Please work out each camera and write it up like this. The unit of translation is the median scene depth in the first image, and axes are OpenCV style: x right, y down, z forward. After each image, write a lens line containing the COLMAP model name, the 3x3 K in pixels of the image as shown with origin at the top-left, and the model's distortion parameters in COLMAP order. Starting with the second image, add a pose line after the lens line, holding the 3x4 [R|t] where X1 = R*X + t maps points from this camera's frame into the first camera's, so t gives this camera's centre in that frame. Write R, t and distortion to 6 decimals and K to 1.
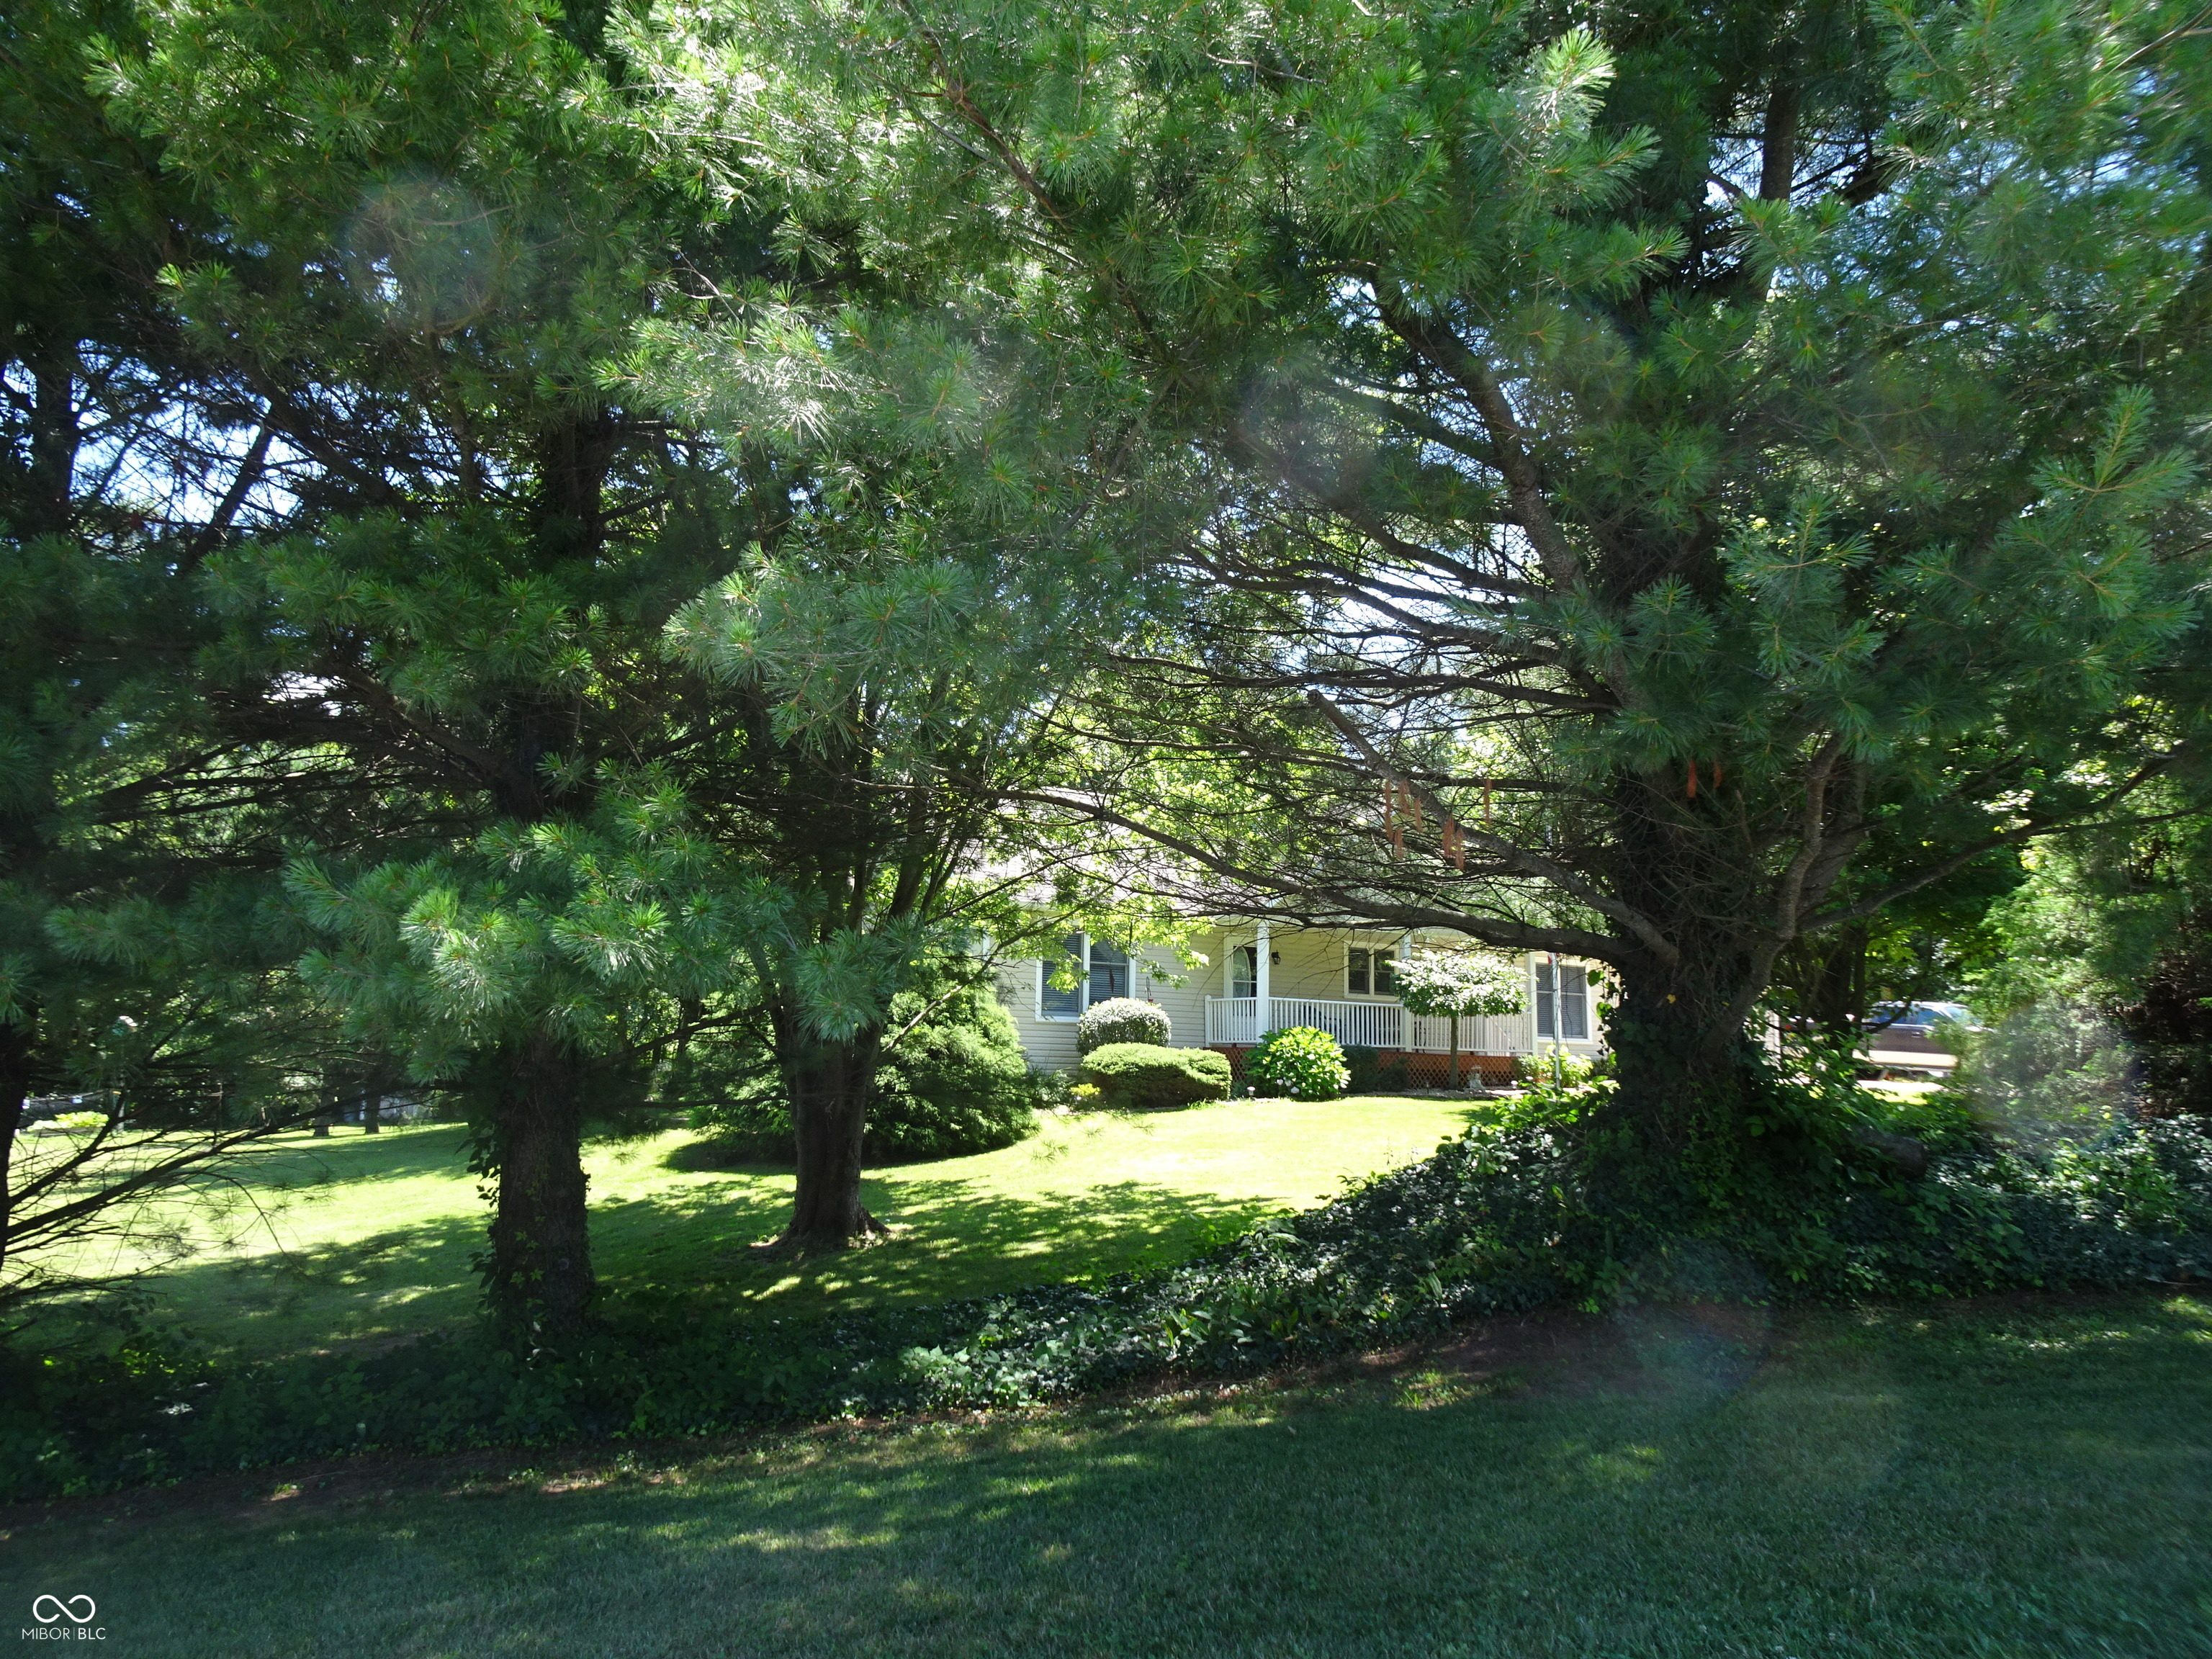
lens RADIAL K [[1576.9, 0, 1108.9], [0, 1576.9, 822.6], [0, 0, 1]] dist [0.007607, -0.001135]
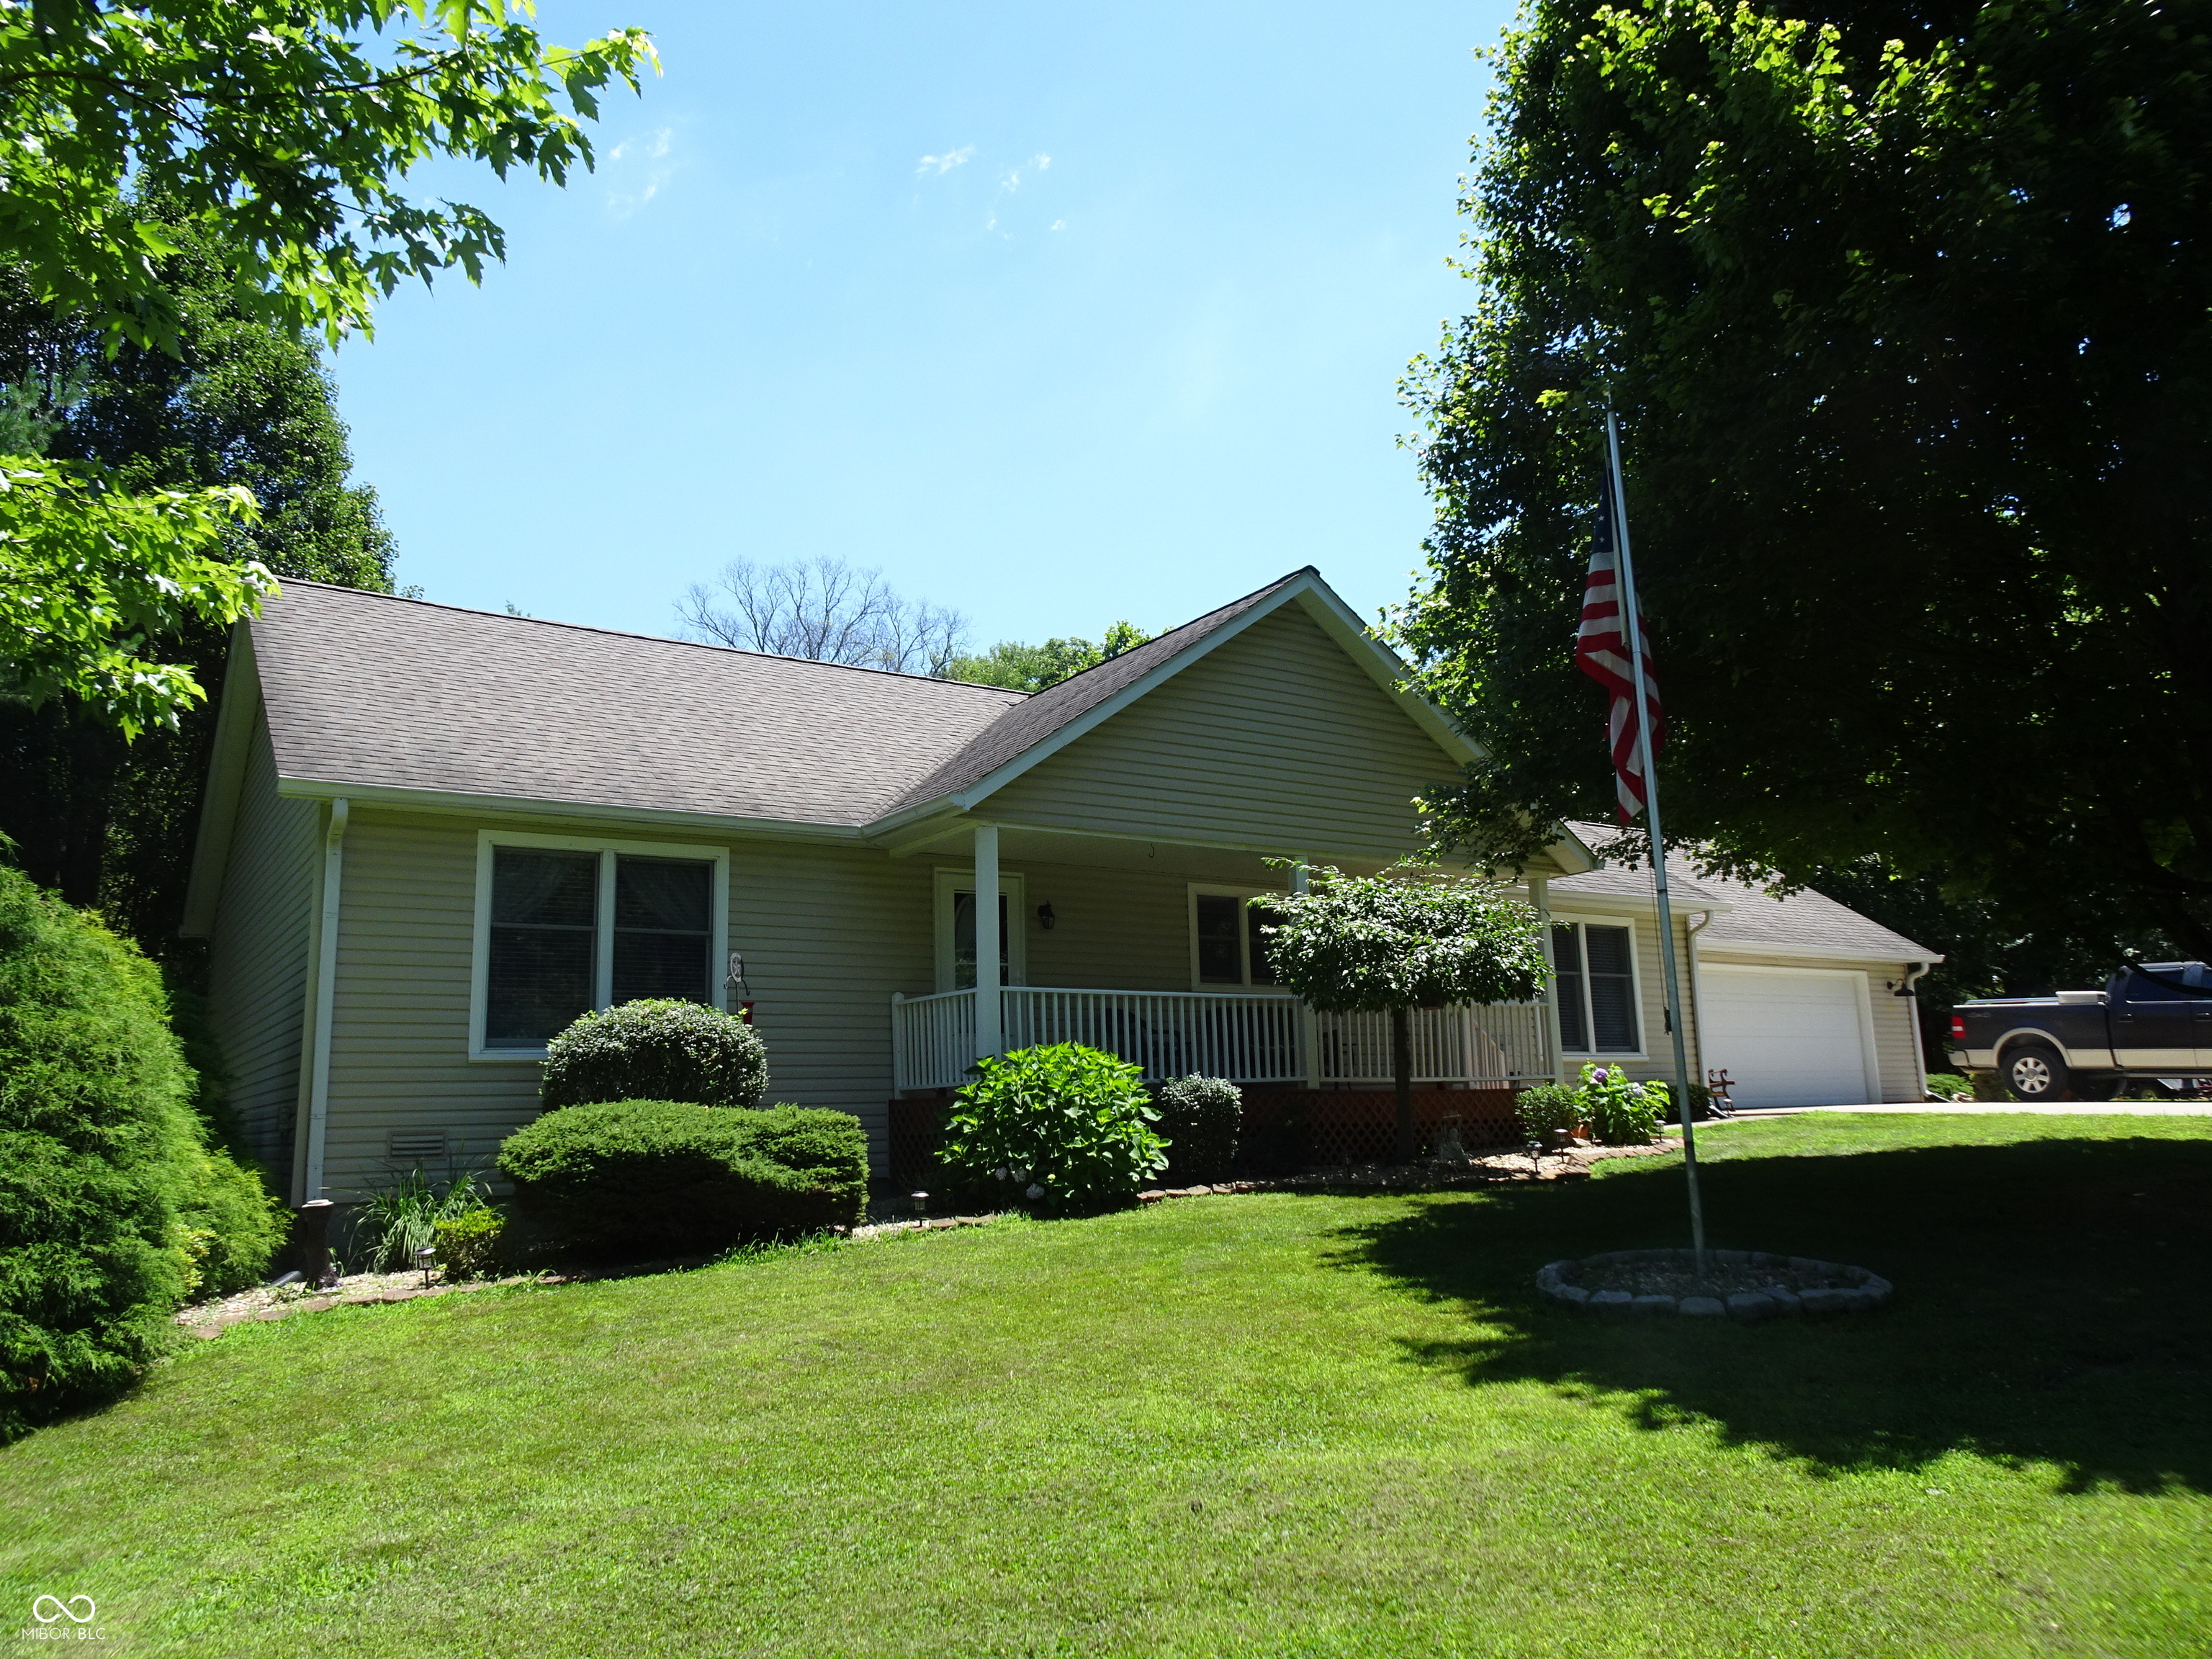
lens RADIAL K [[1576.9, 0, 1105.6], [0, 1576.9, 825.1], [0, 0, 1]] dist [0.007607, -0.001135]
pose [[0.998741, -0.044561, 0.023042, 0.125376], [0.045251, 0.998515, -0.030337, 0.079687], [-0.021656, 0.031342, 0.999274, 0.537992]]
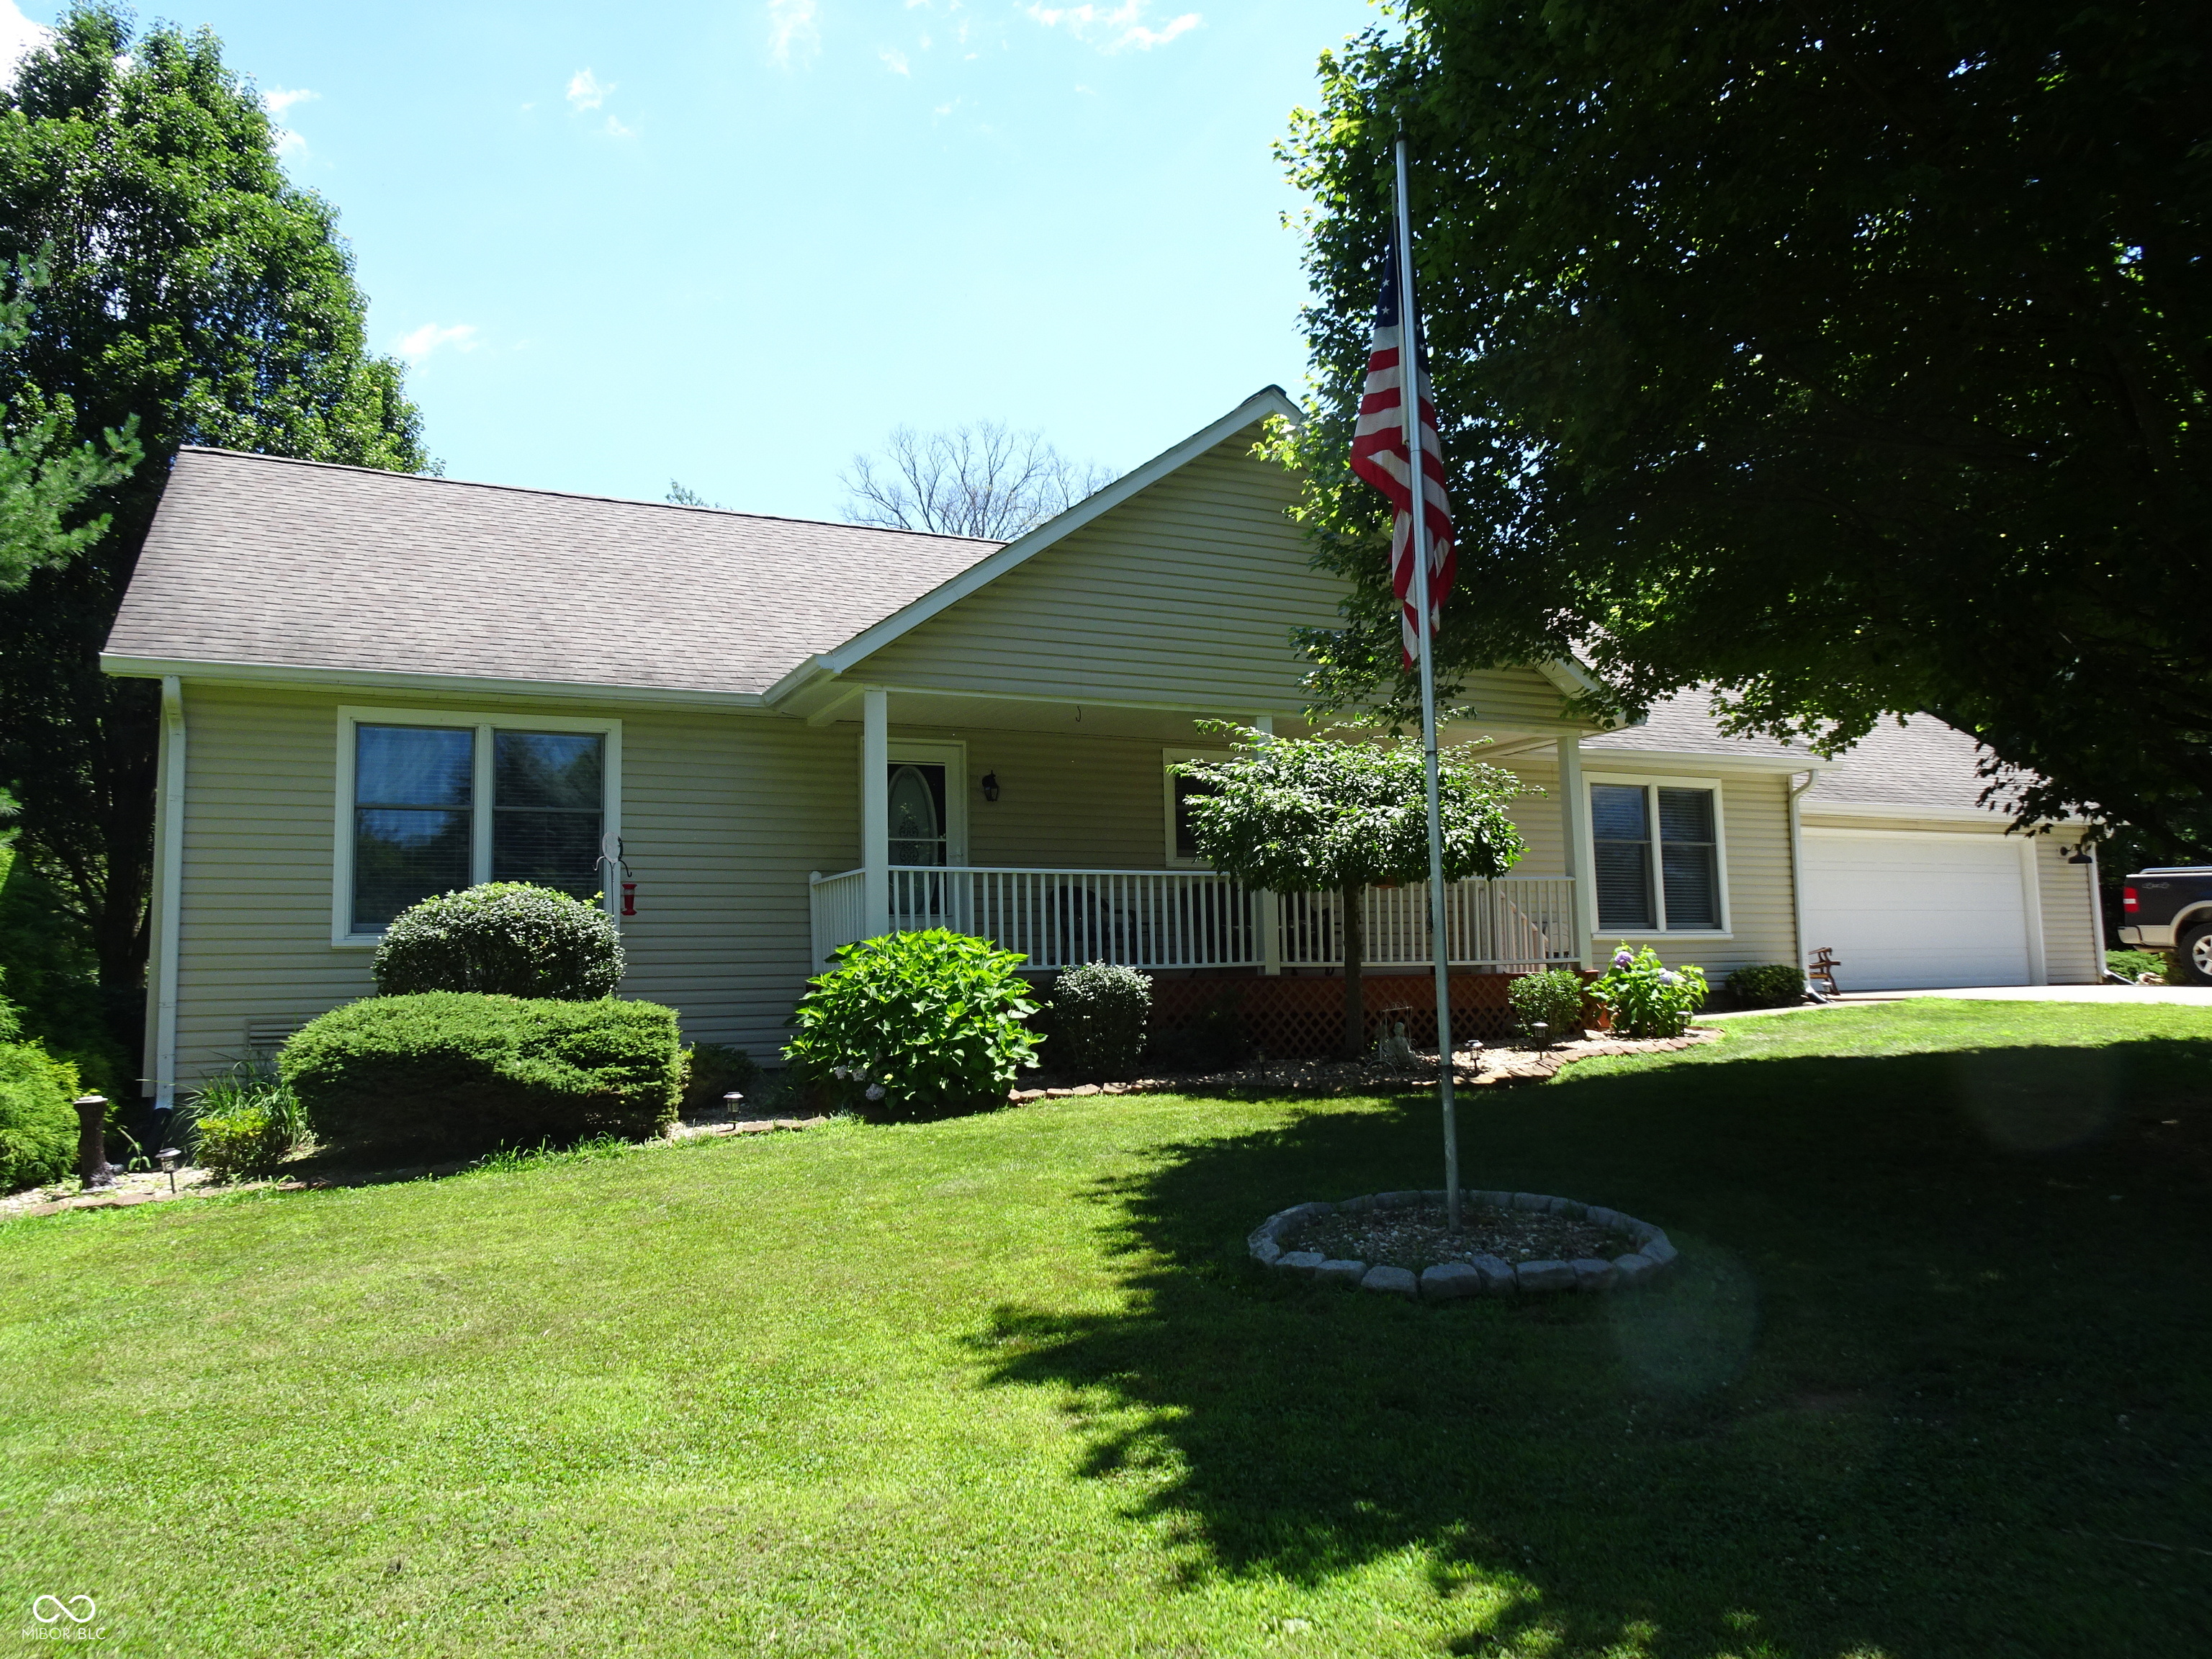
lens RADIAL K [[1576.9, 0, 1102.3], [0, 1576.9, 821.3], [0, 0, 1]] dist [0.007607, -0.001135]
pose [[0.990180, -0.056026, -0.128080, 0.216753], [0.062159, 0.997078, 0.044398, 0.084408], [0.125219, -0.051923, 0.990770, 0.591897]]
